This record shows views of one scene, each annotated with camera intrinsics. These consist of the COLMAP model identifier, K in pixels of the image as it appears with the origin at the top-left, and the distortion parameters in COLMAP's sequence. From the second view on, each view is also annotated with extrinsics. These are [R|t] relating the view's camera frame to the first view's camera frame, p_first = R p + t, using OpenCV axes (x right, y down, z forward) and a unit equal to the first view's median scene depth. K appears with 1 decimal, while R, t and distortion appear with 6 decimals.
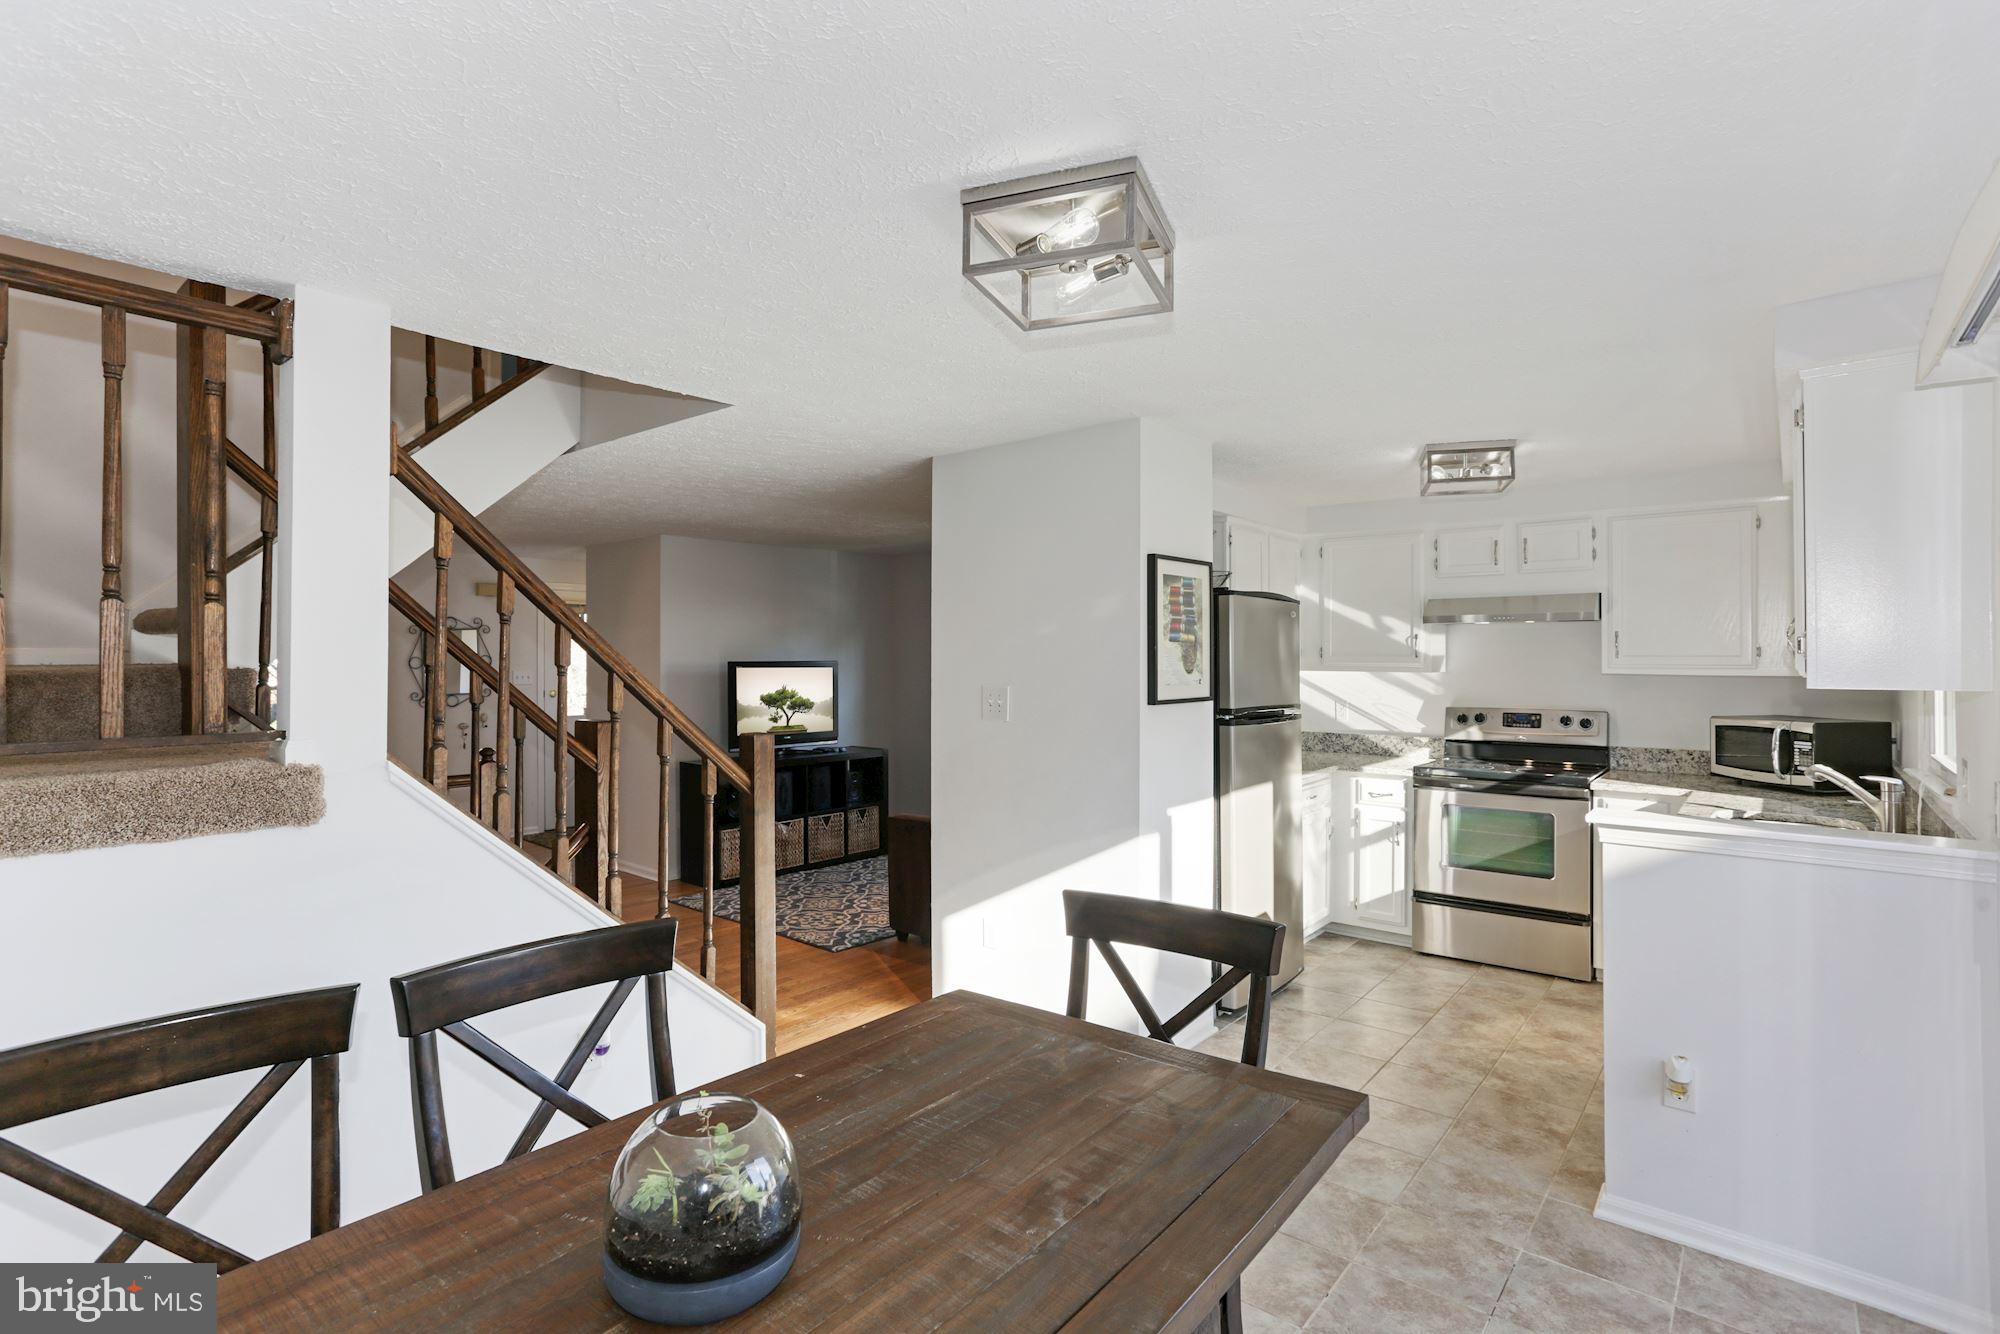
lens RADIAL K [[962.3, 0, 998.7], [0, 962.3, 651.5], [0, 0, 1]] dist [-0.043014, 0.025783]
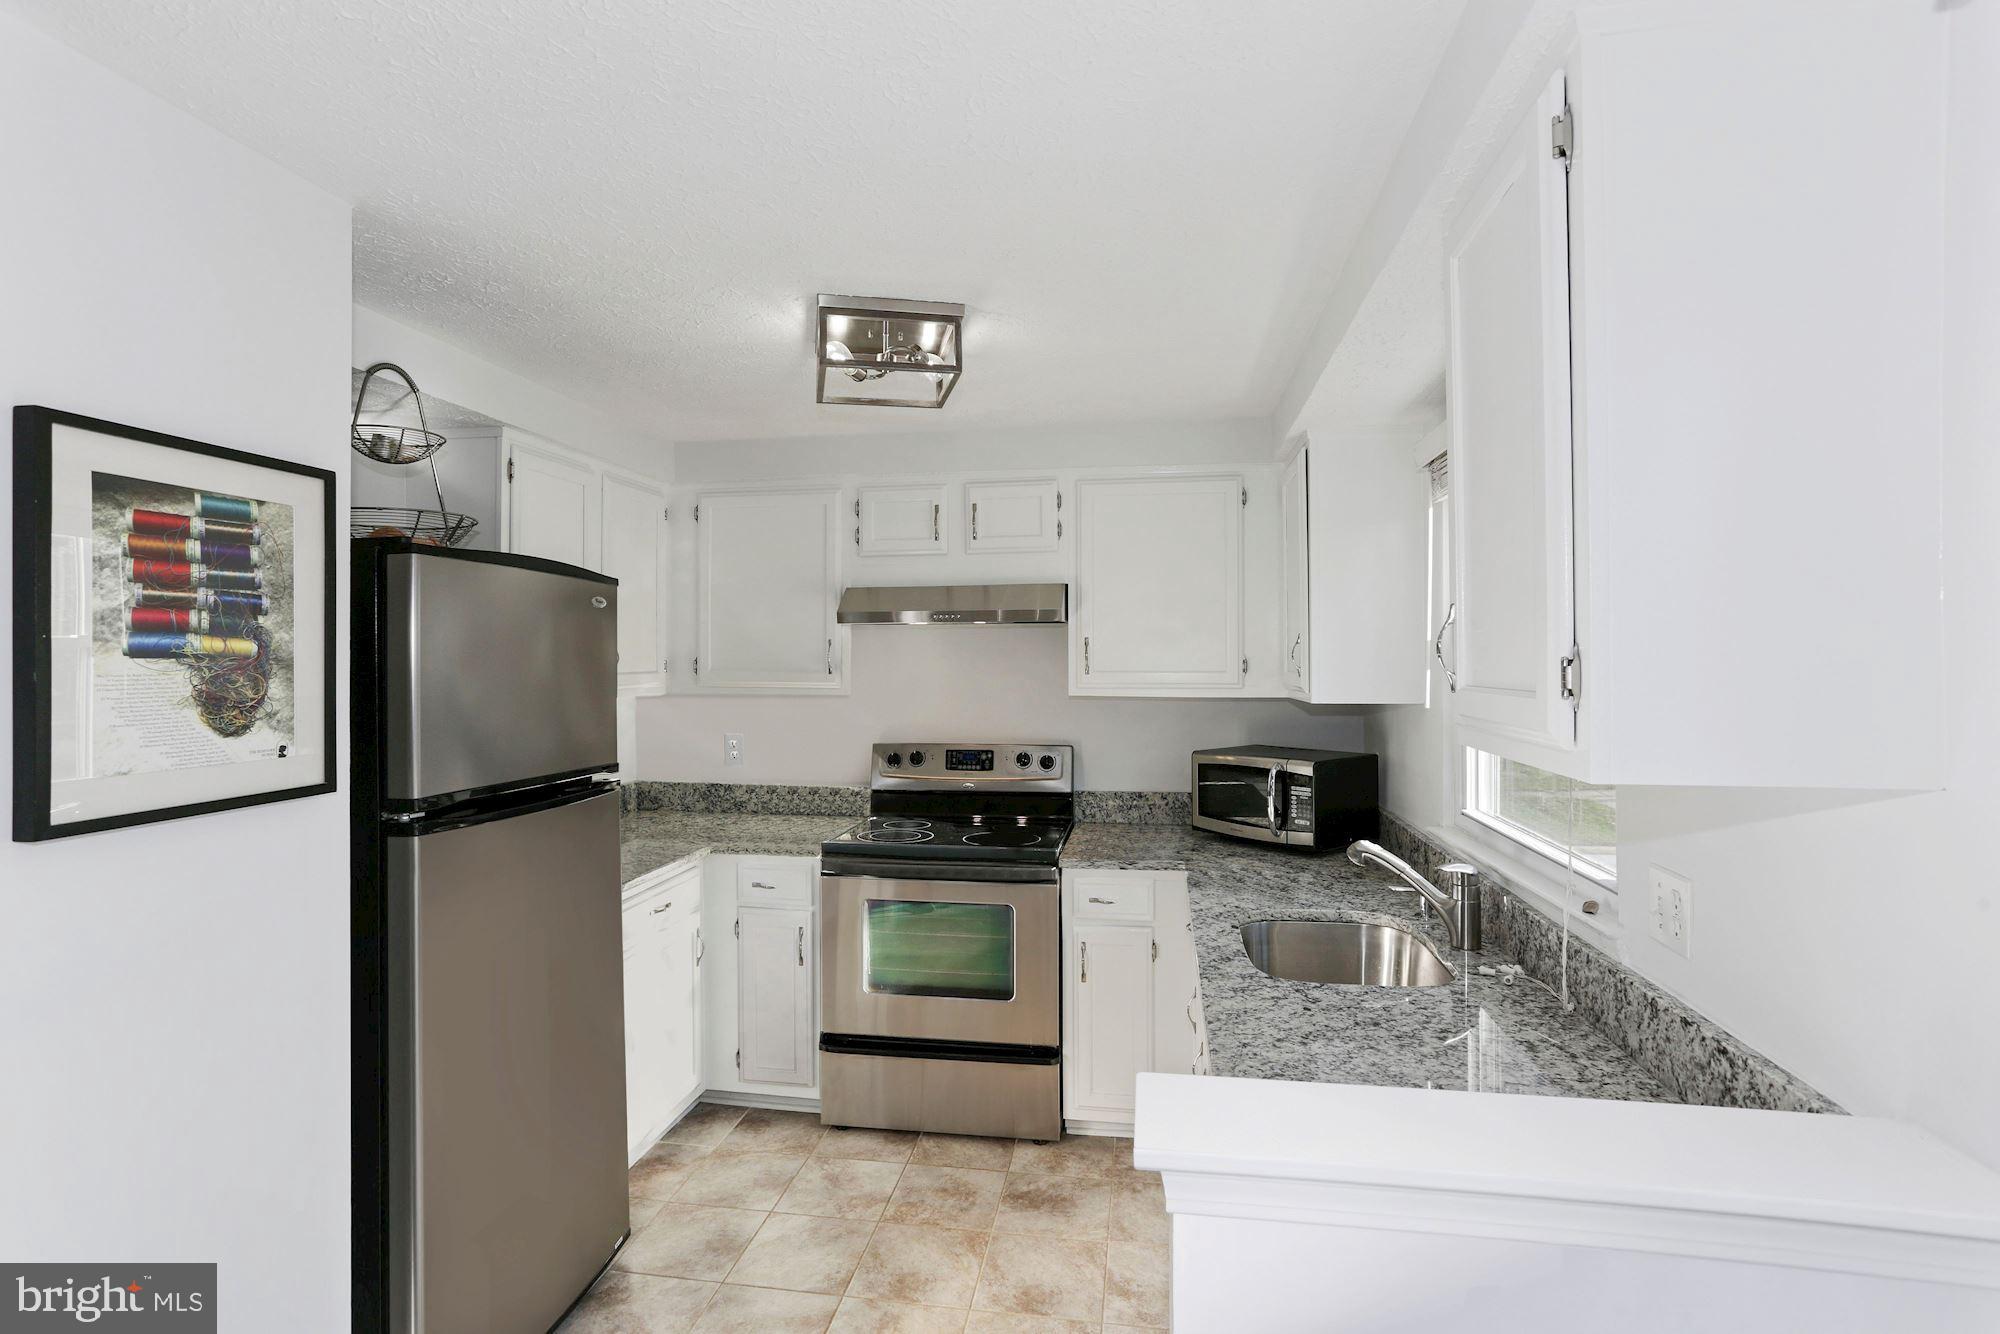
lens RADIAL K [[962.3, 0, 994.4], [0, 962.3, 654.6], [0, 0, 1]] dist [-0.043014, 0.025783]
pose [[0.862246, -0.000746, 0.506490, 0.229907], [-0.000029, 0.999999, 0.001524, -0.009905], [-0.506490, -0.001329, 0.862245, 0.423091]]
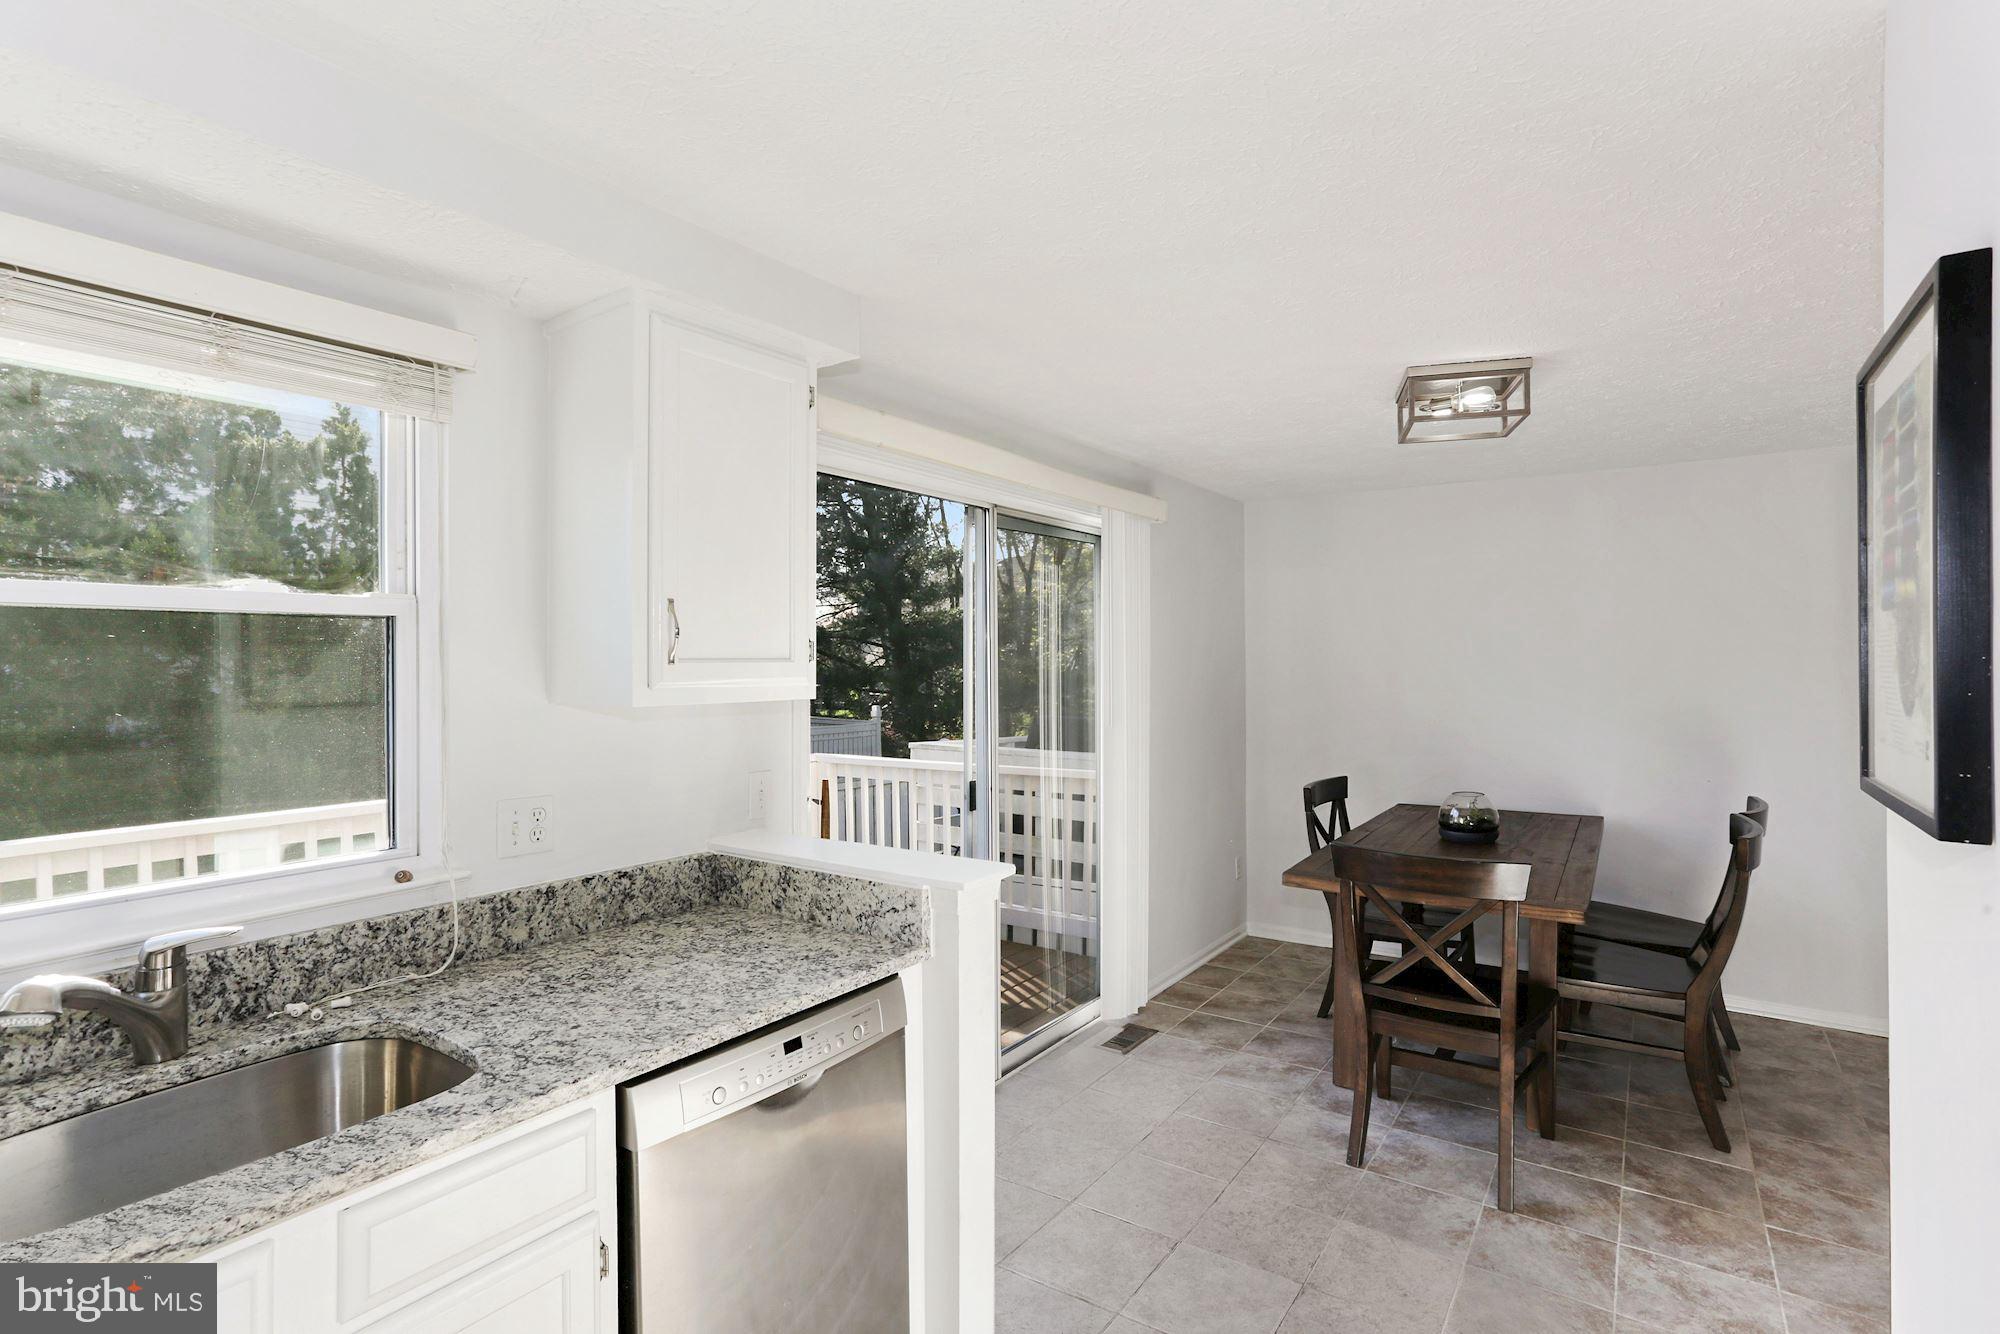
lens RADIAL K [[962.3, 0, 1007.1], [0, 962.3, 671.8], [0, 0, 1]] dist [-0.043014, 0.025783]
pose [[-0.995965, 0.007451, -0.089432, 0.412366], [0.006877, 0.999954, 0.006725, 0.004922], [0.089478, 0.006083, -0.995970, 1.058436]]
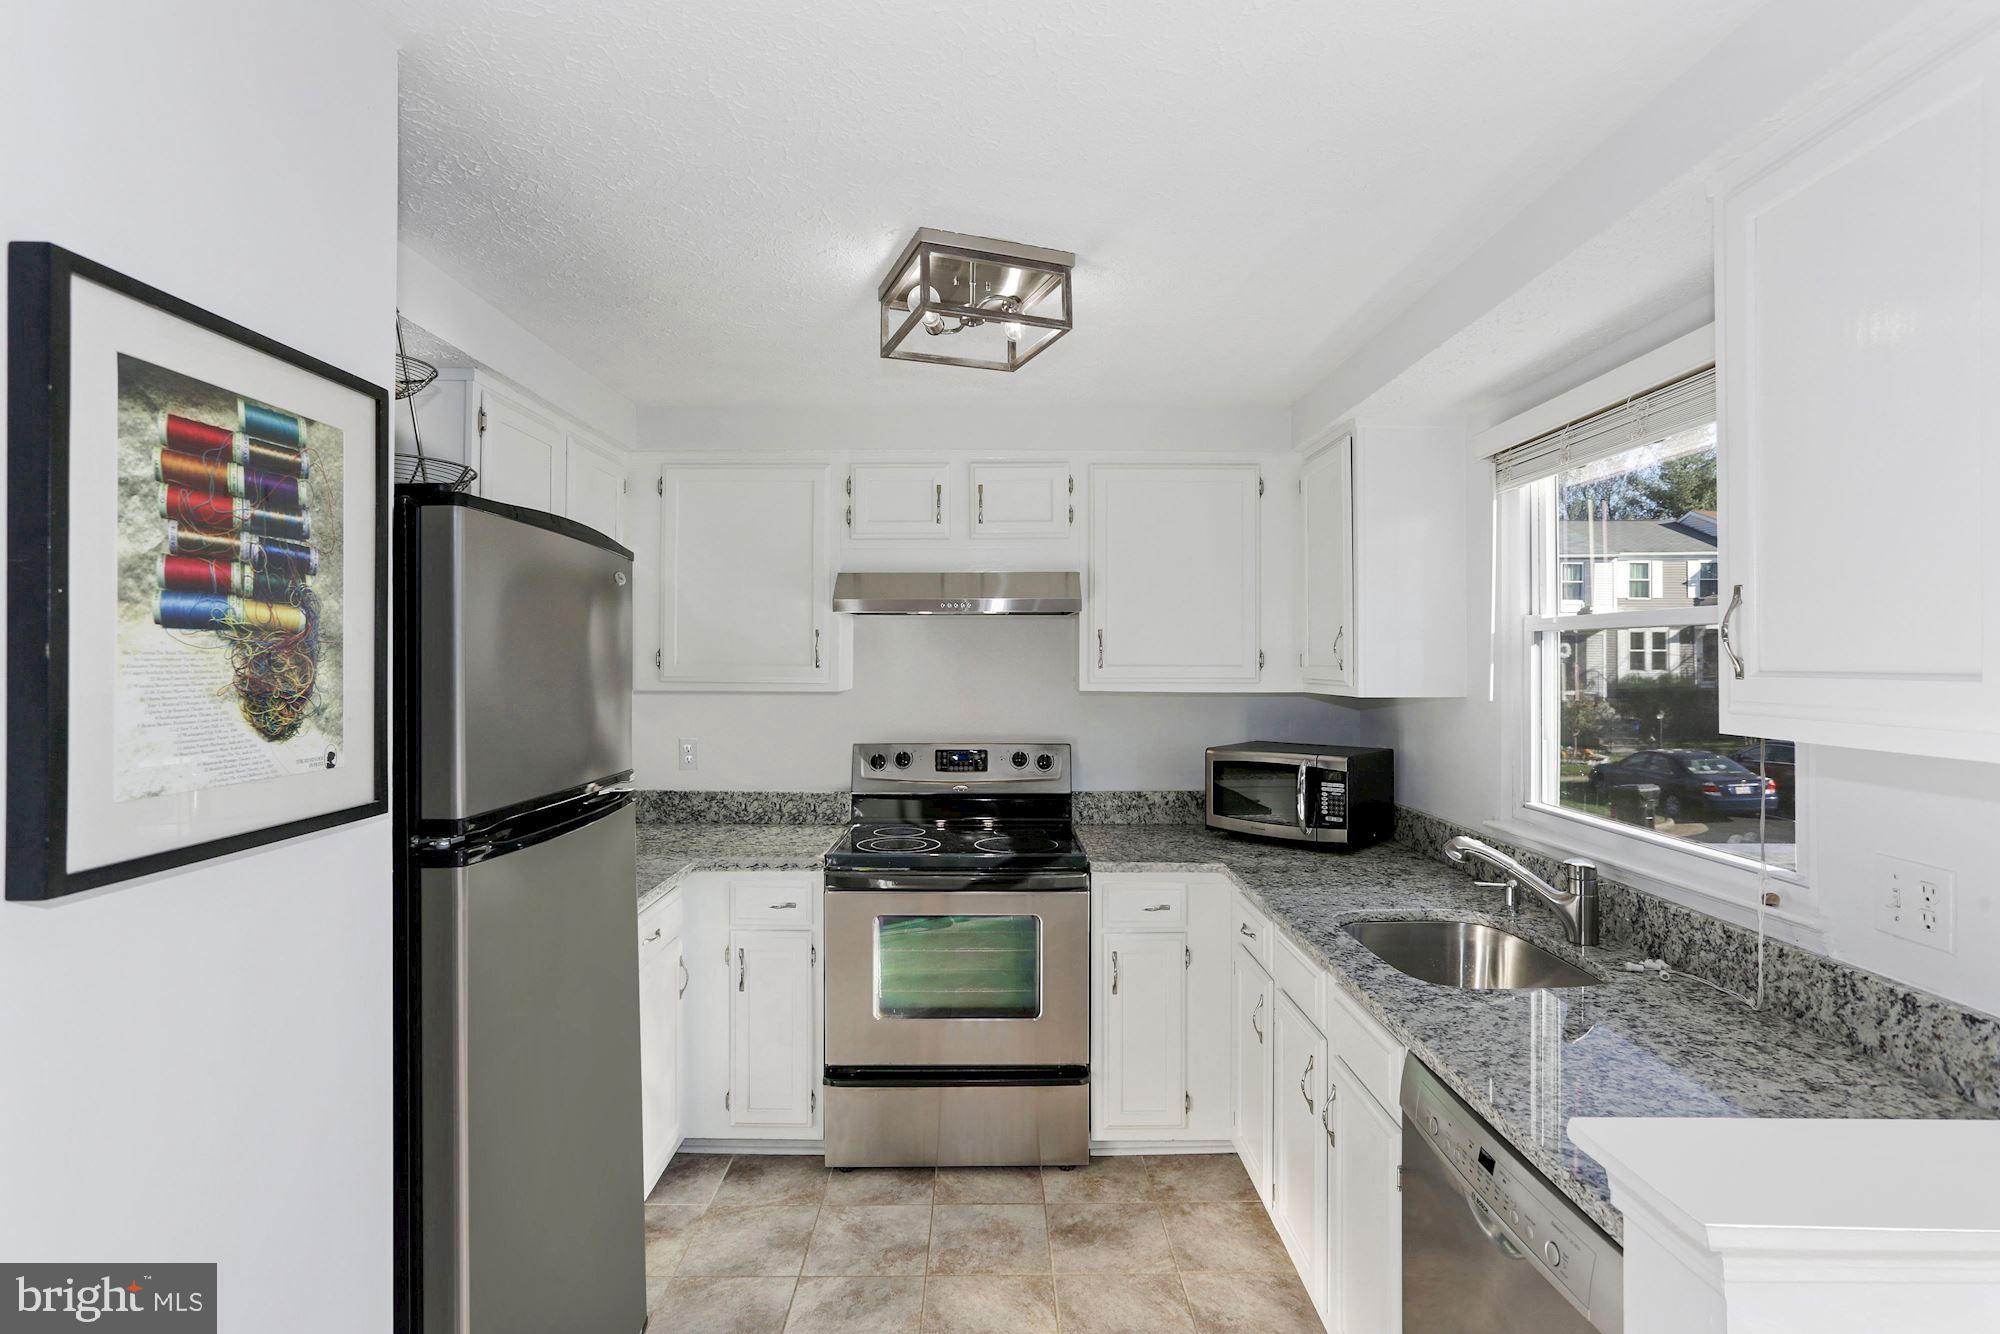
lens RADIAL K [[962.3, 0, 992.3], [0, 962.3, 654.8], [0, 0, 1]] dist [-0.043014, 0.025783]
pose [[0.766628, 0.002960, 0.642085, 0.152136], [-0.004378, 0.999990, 0.000617, -0.003309], [-0.642077, -0.003284, 0.766633, 0.542820]]
